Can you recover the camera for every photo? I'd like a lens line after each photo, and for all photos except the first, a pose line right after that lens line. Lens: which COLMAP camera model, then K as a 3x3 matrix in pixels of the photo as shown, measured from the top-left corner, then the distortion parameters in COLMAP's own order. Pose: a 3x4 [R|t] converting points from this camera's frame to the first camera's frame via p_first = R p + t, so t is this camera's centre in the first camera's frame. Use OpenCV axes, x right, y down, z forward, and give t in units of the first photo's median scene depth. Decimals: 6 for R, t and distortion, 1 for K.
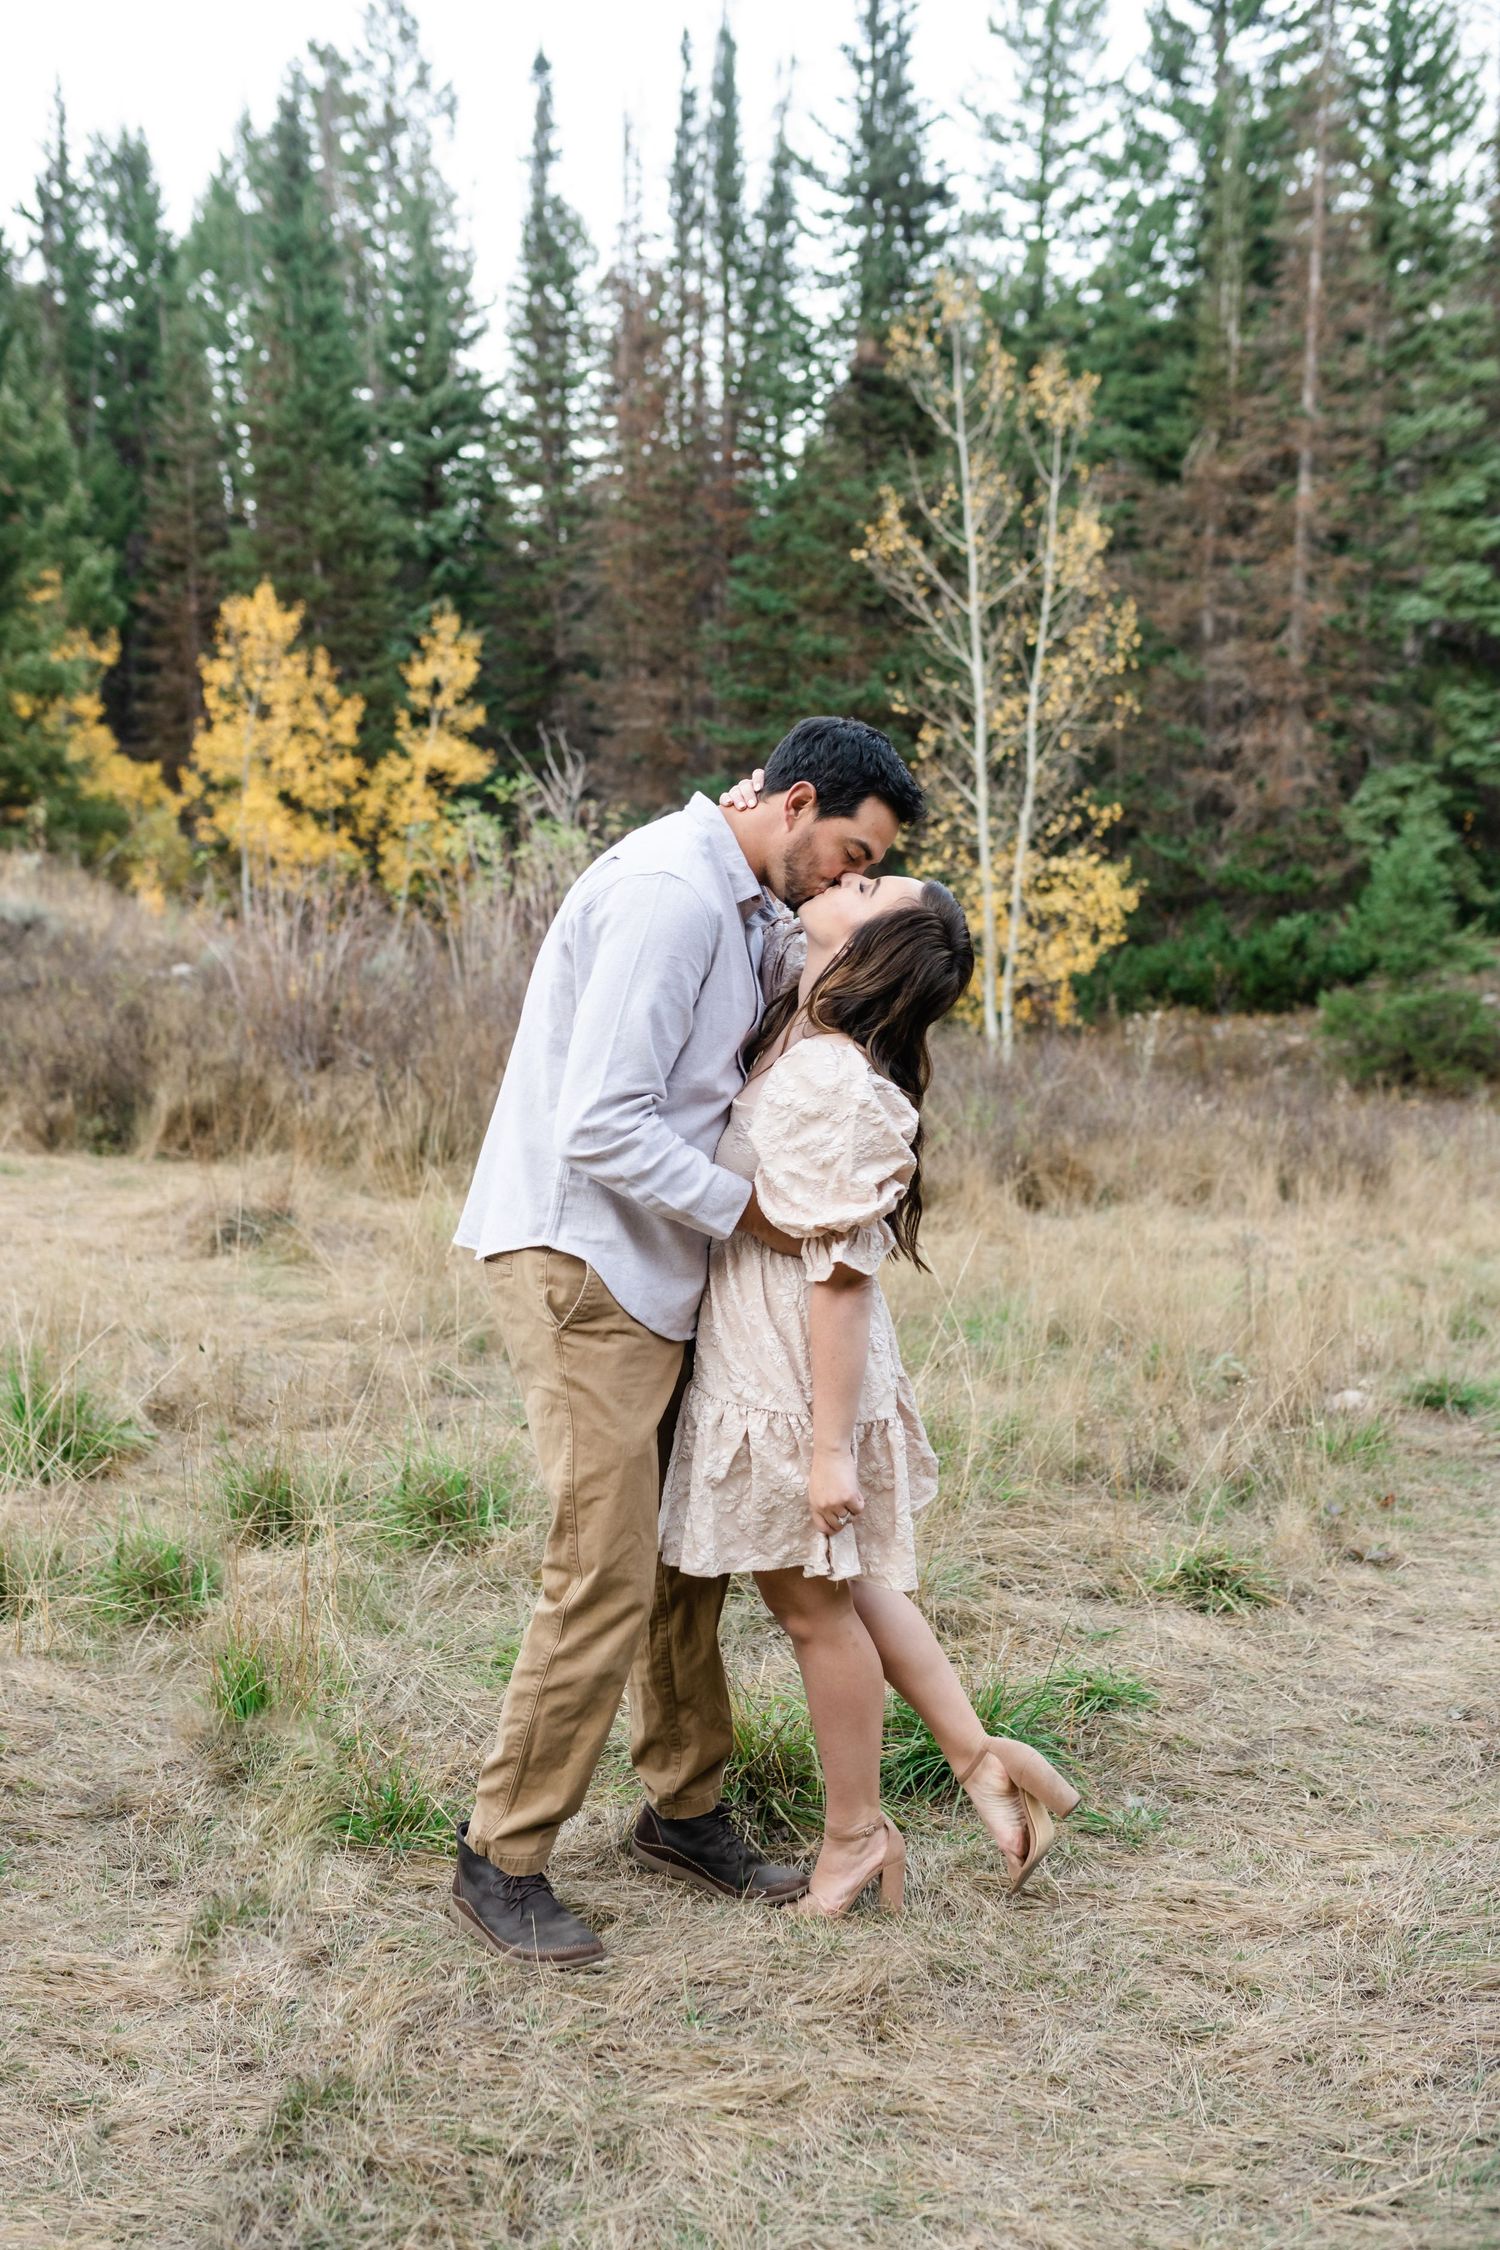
lens RADIAL K [[2124.0, 0, 746.5], [0, 2124.0, 1136.9], [0, 0, 1]] dist [-0.058038, 0.071597]
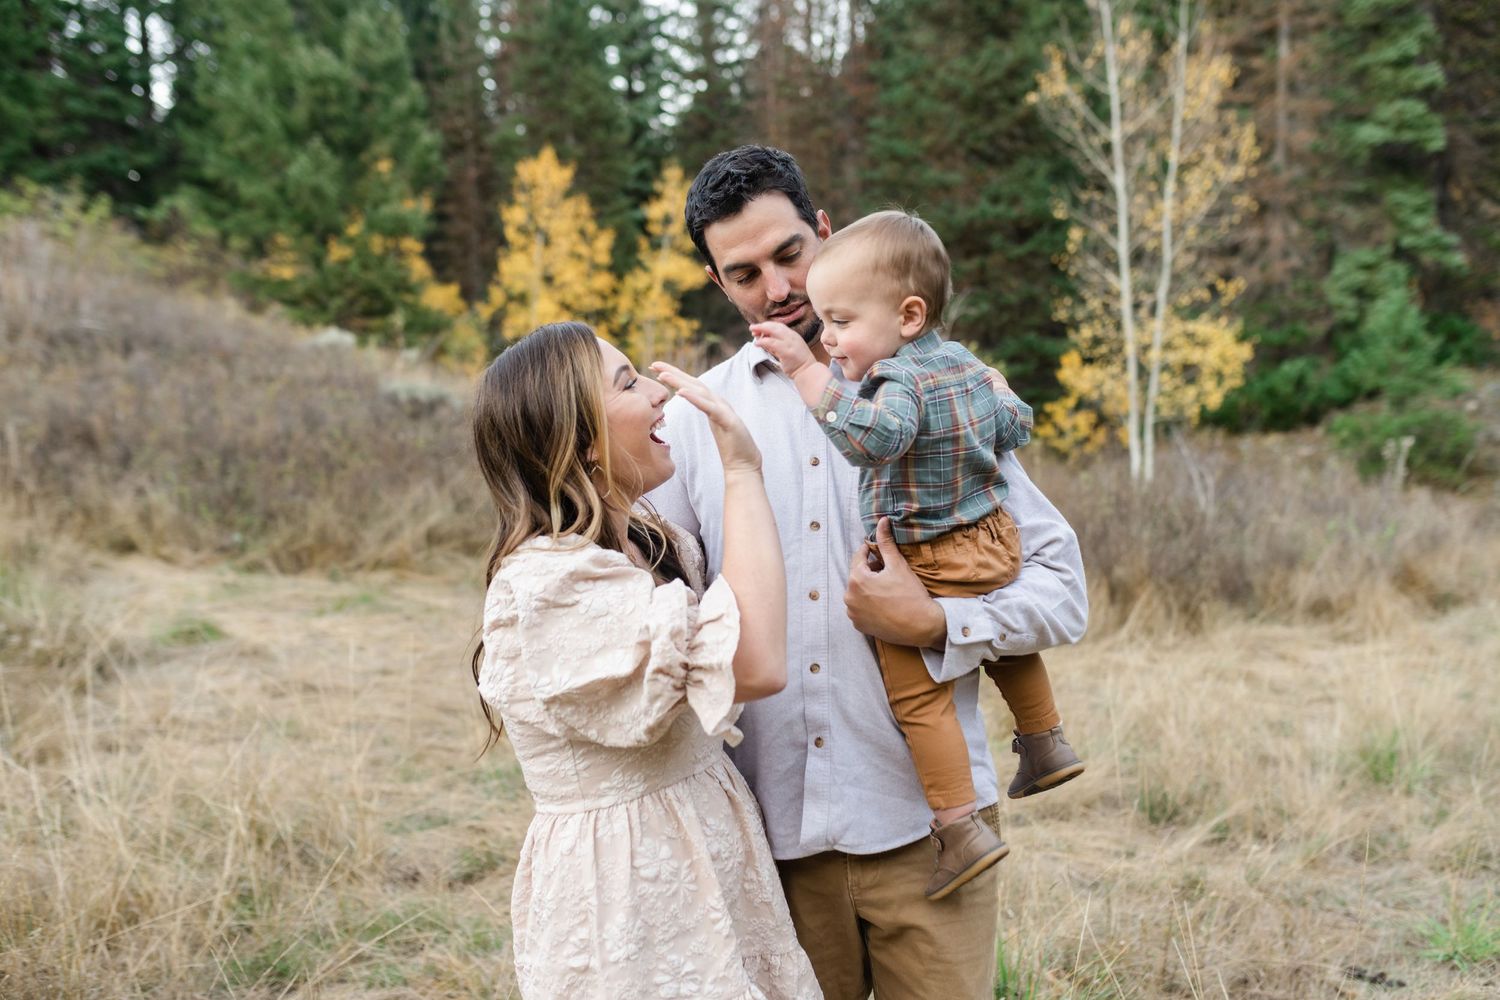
lens RADIAL K [[1416.0, 0, 758.8], [0, 1416.0, 498.0], [0, 0, 1]] dist [-0.058038, 0.071597]
pose [[0.998988, -0.038184, -0.023757, -0.071210], [0.037699, 0.999078, -0.020545, -0.009831], [0.024520, 0.019629, 0.999507, 0.082288]]
